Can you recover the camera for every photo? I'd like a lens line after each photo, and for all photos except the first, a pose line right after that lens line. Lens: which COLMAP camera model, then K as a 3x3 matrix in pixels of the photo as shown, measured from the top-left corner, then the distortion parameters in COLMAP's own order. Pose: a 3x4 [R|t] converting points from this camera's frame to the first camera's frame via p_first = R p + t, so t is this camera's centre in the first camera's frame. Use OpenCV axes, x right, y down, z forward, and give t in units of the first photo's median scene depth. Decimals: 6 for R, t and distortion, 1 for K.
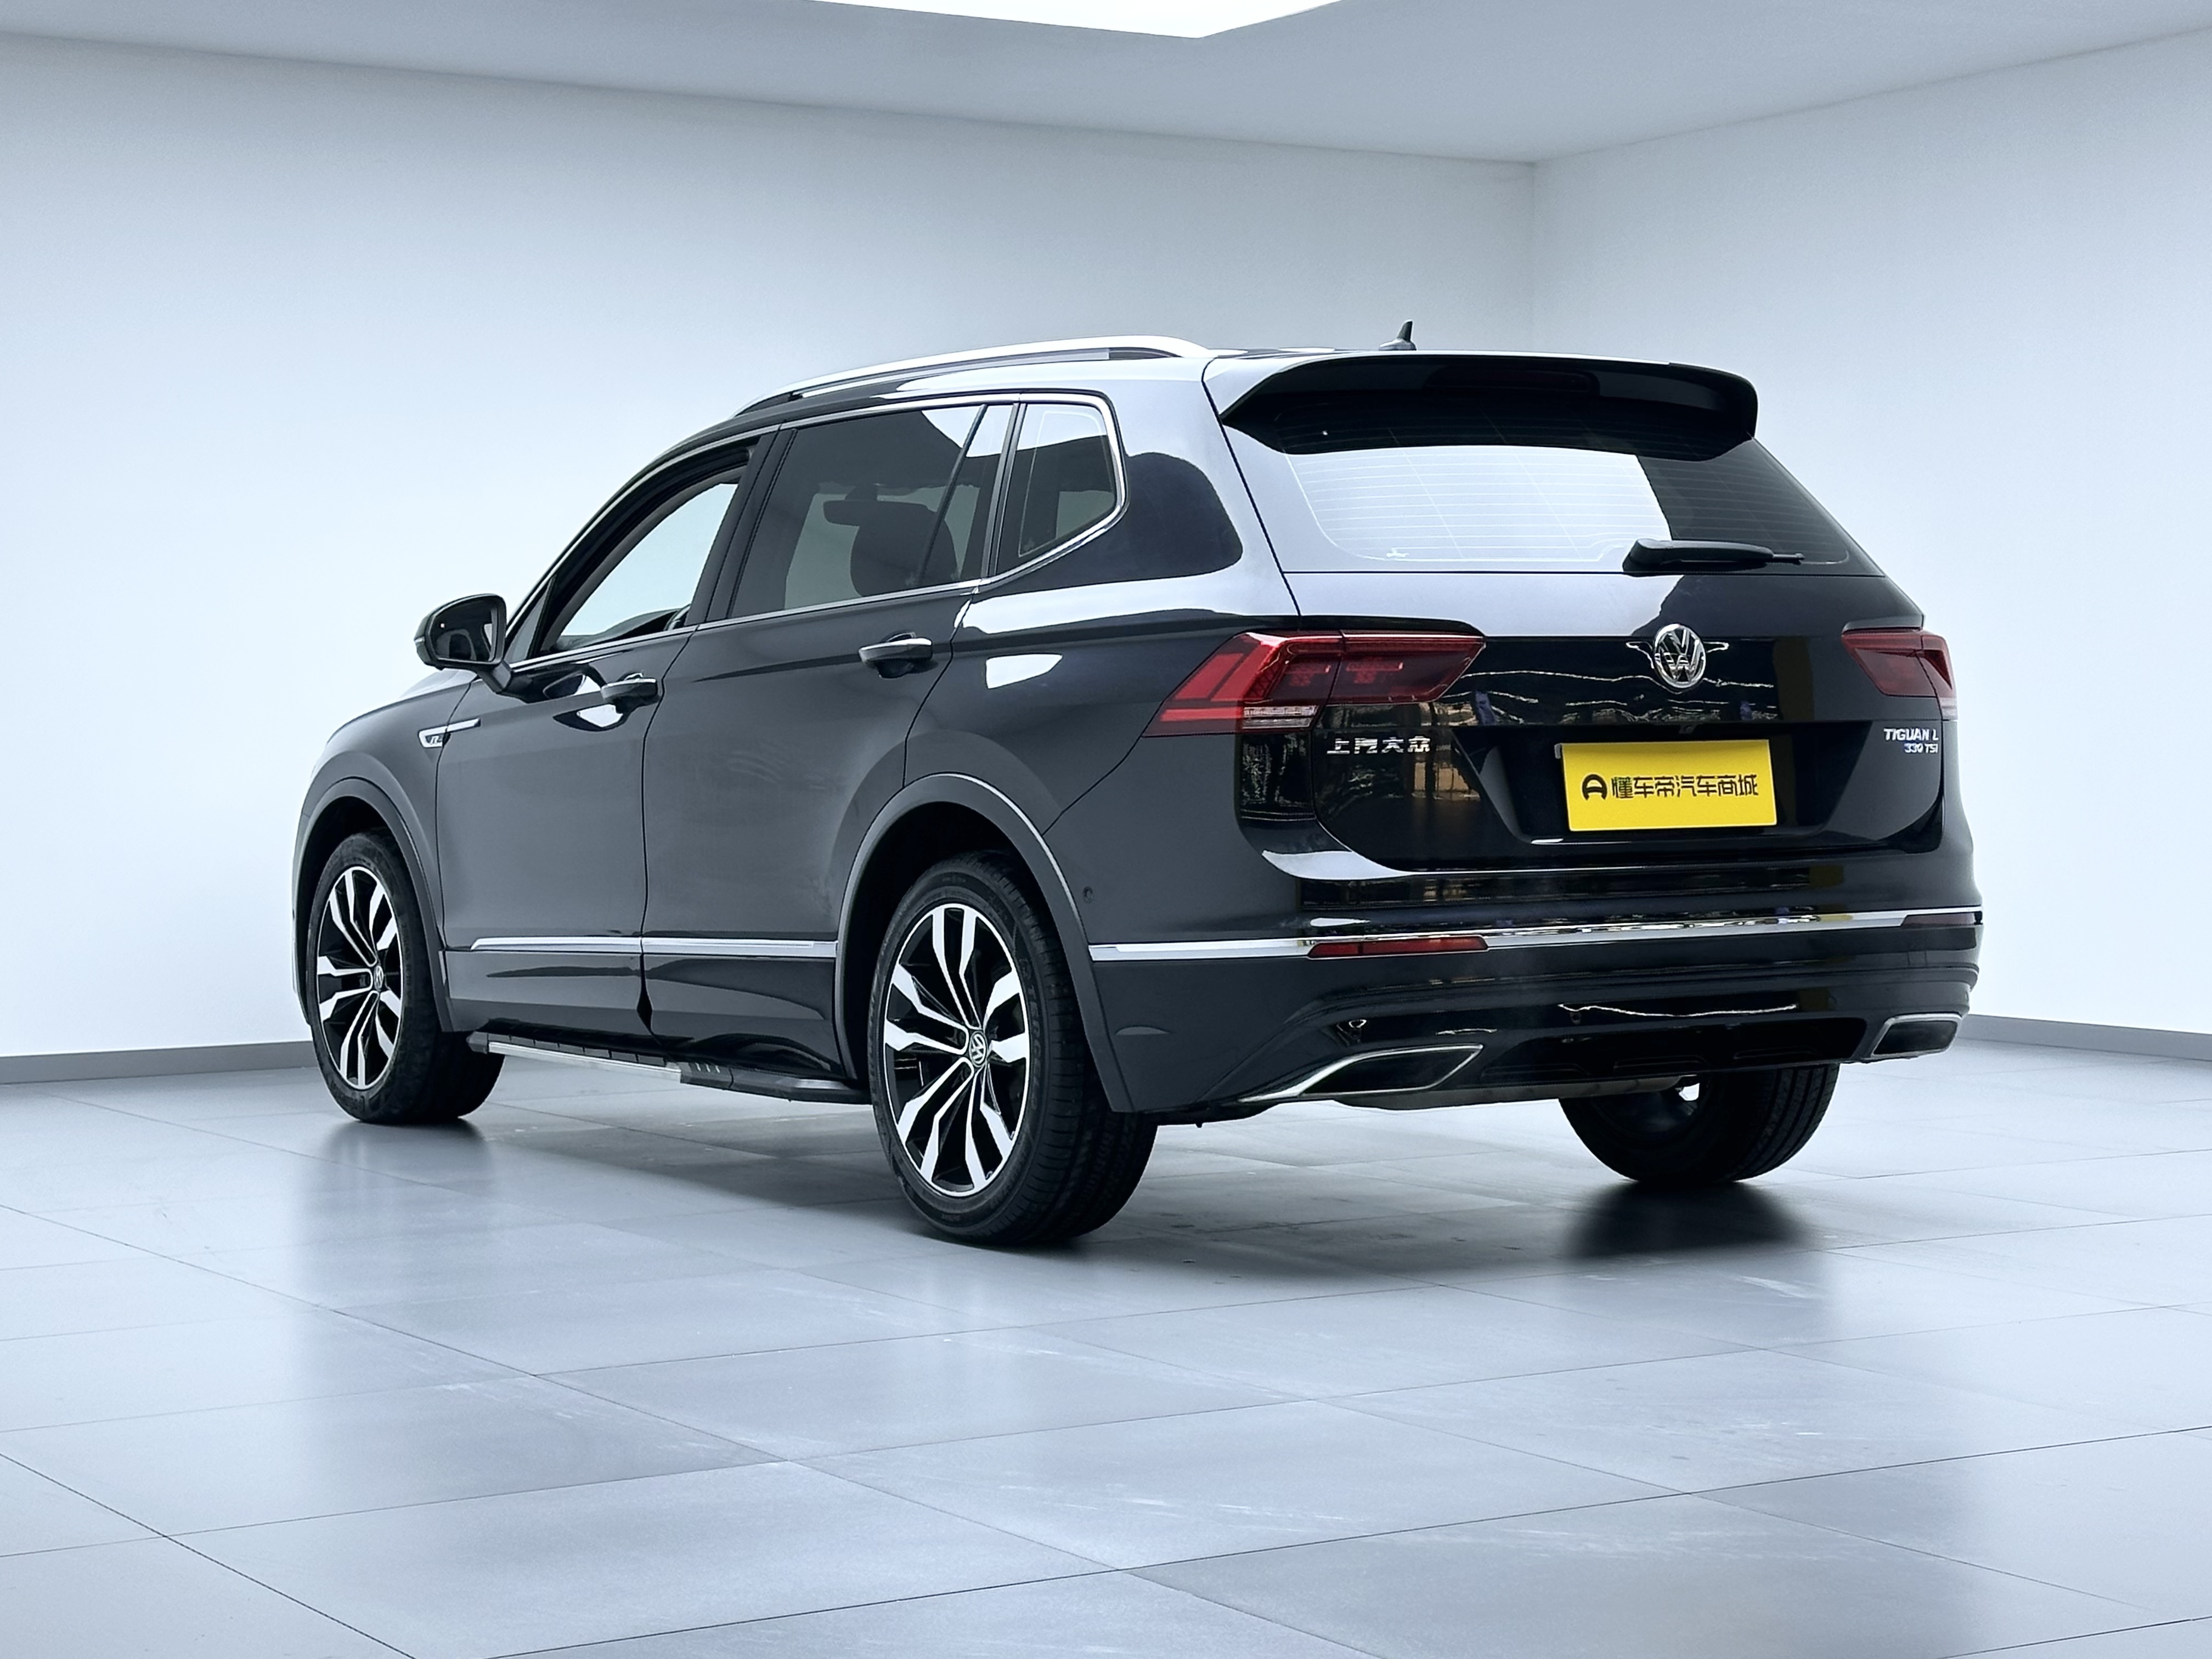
lens RADIAL K [[3919.5, 0, 1106.0], [0, 3919.5, 829.5], [0, 0, 1]] dist [0.010446, -0.043888]
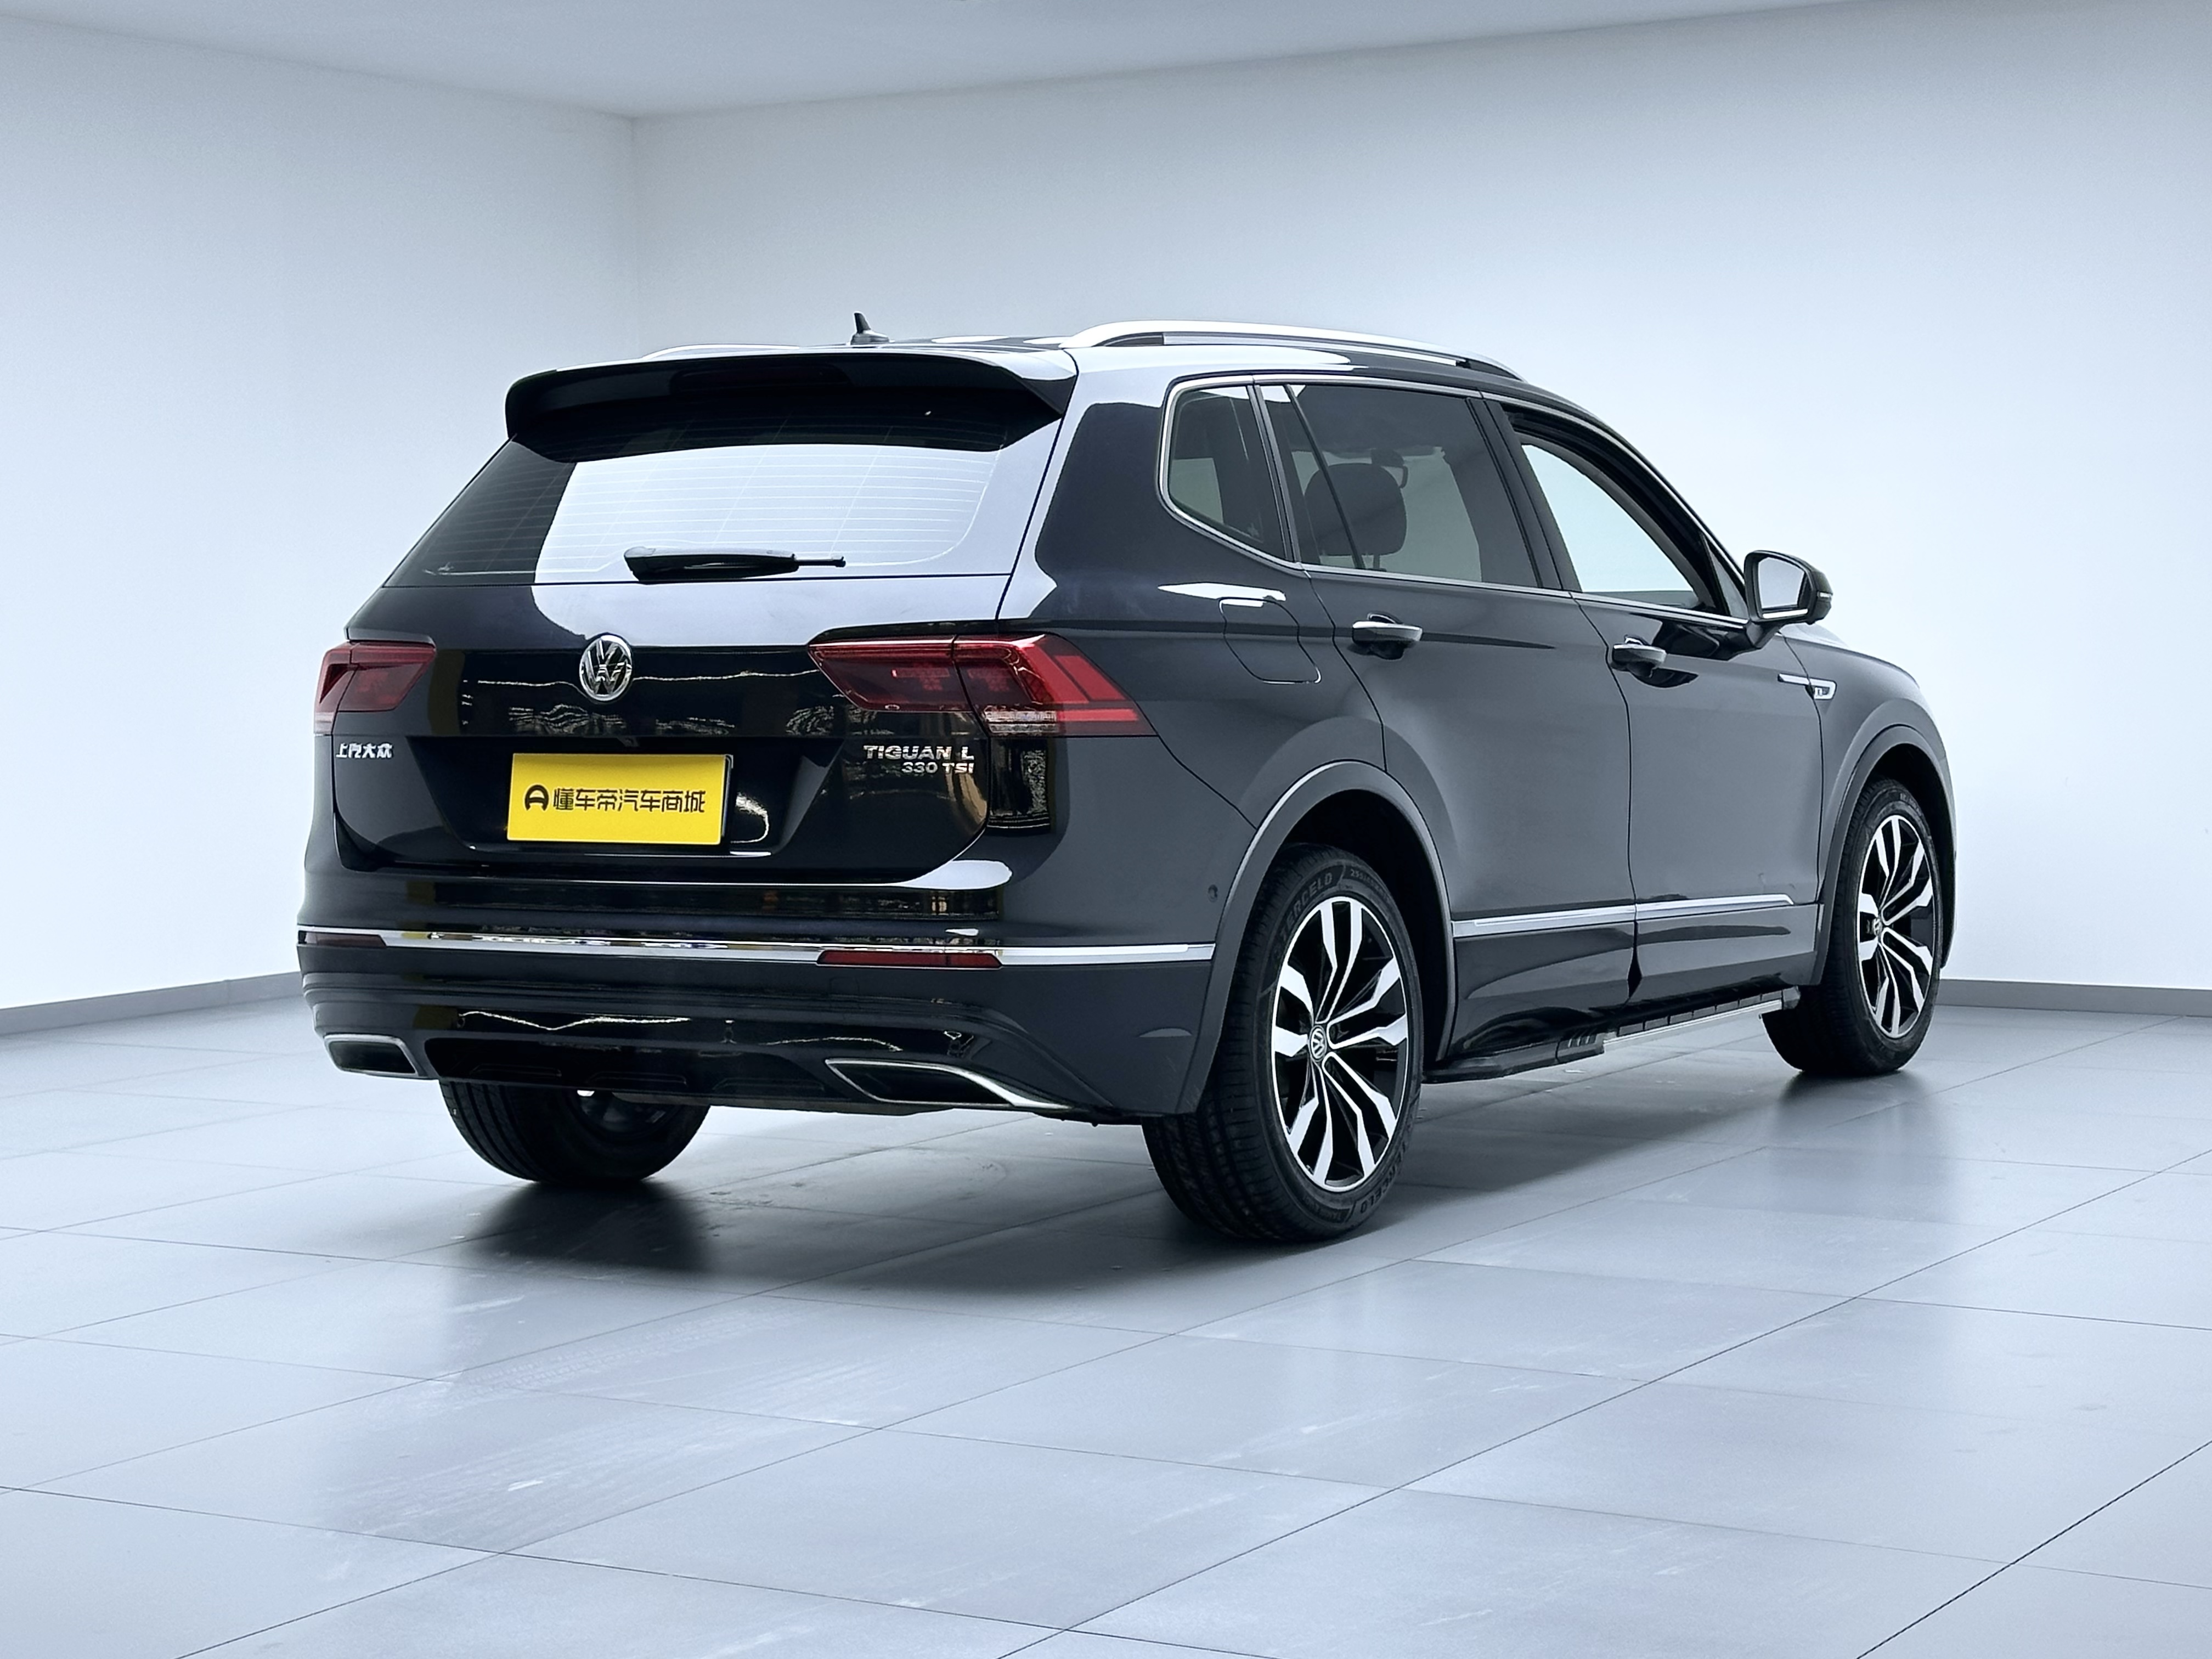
lens RADIAL K [[4030.6, 0, 1106.3], [0, 4030.6, 937.4], [0, 0, 1]] dist [0.137228, -0.044346]
pose [[0.473674, 0.067001, -0.878148, 1.100765], [-0.024781, 0.997721, 0.062757, -0.043460], [0.880352, -0.007965, 0.474255, 0.630717]]
